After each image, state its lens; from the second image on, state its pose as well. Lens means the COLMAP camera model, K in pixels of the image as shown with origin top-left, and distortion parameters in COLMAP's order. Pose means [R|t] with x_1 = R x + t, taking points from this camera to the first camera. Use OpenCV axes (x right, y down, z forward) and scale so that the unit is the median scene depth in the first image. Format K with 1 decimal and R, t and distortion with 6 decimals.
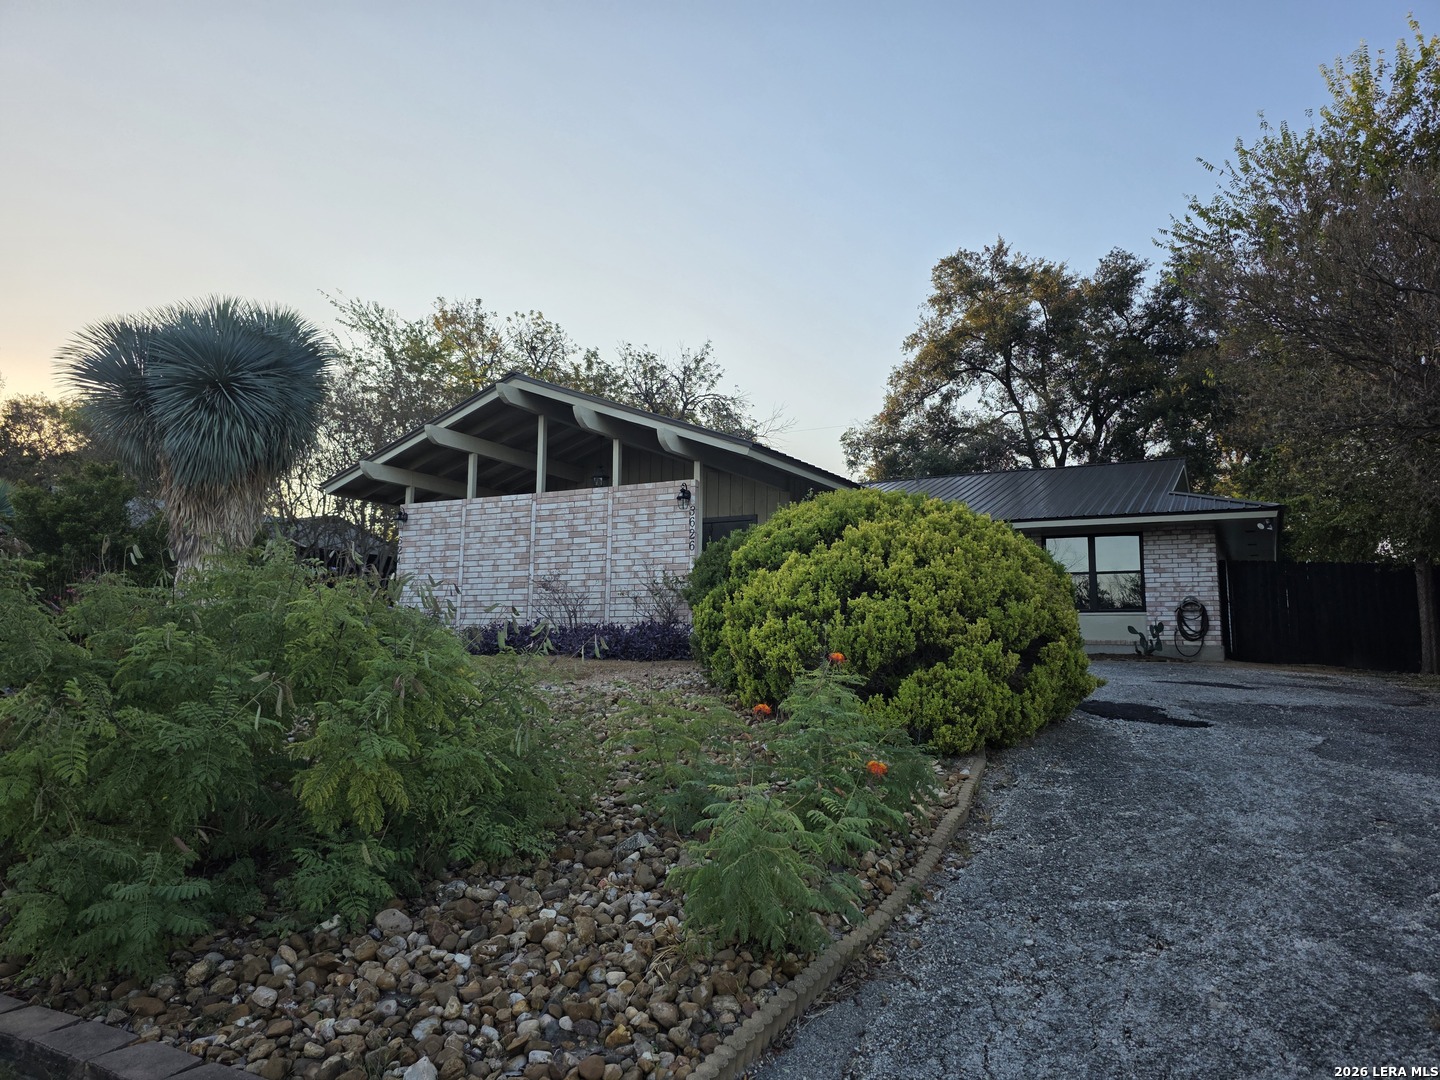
lens RADIAL K [[969.0, 0, 720.0], [0, 969.0, 540.0], [0, 0, 1]] dist [0.095936, -0.115762]
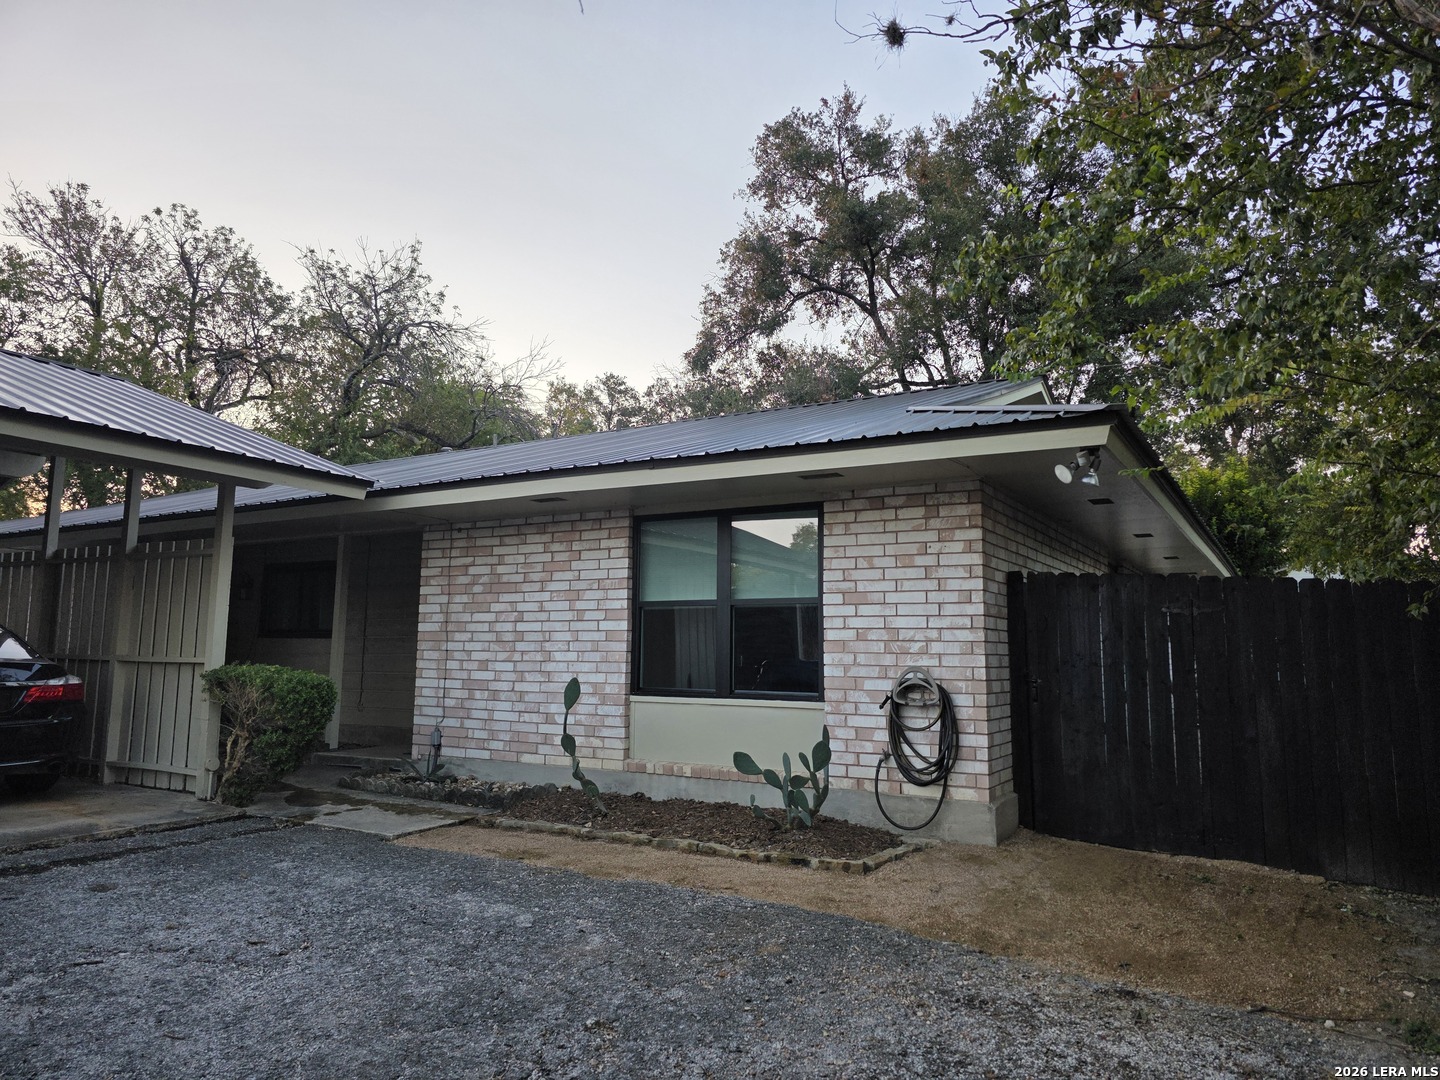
lens RADIAL K [[969.0, 0, 720.0], [0, 969.0, 540.0], [0, 0, 1]] dist [0.095936, -0.115762]
pose [[0.999710, -0.002885, -0.023893, 0.406038], [0.002821, 0.999992, -0.002722, 0.008473], [0.023900, 0.002654, 0.999711, 0.613484]]
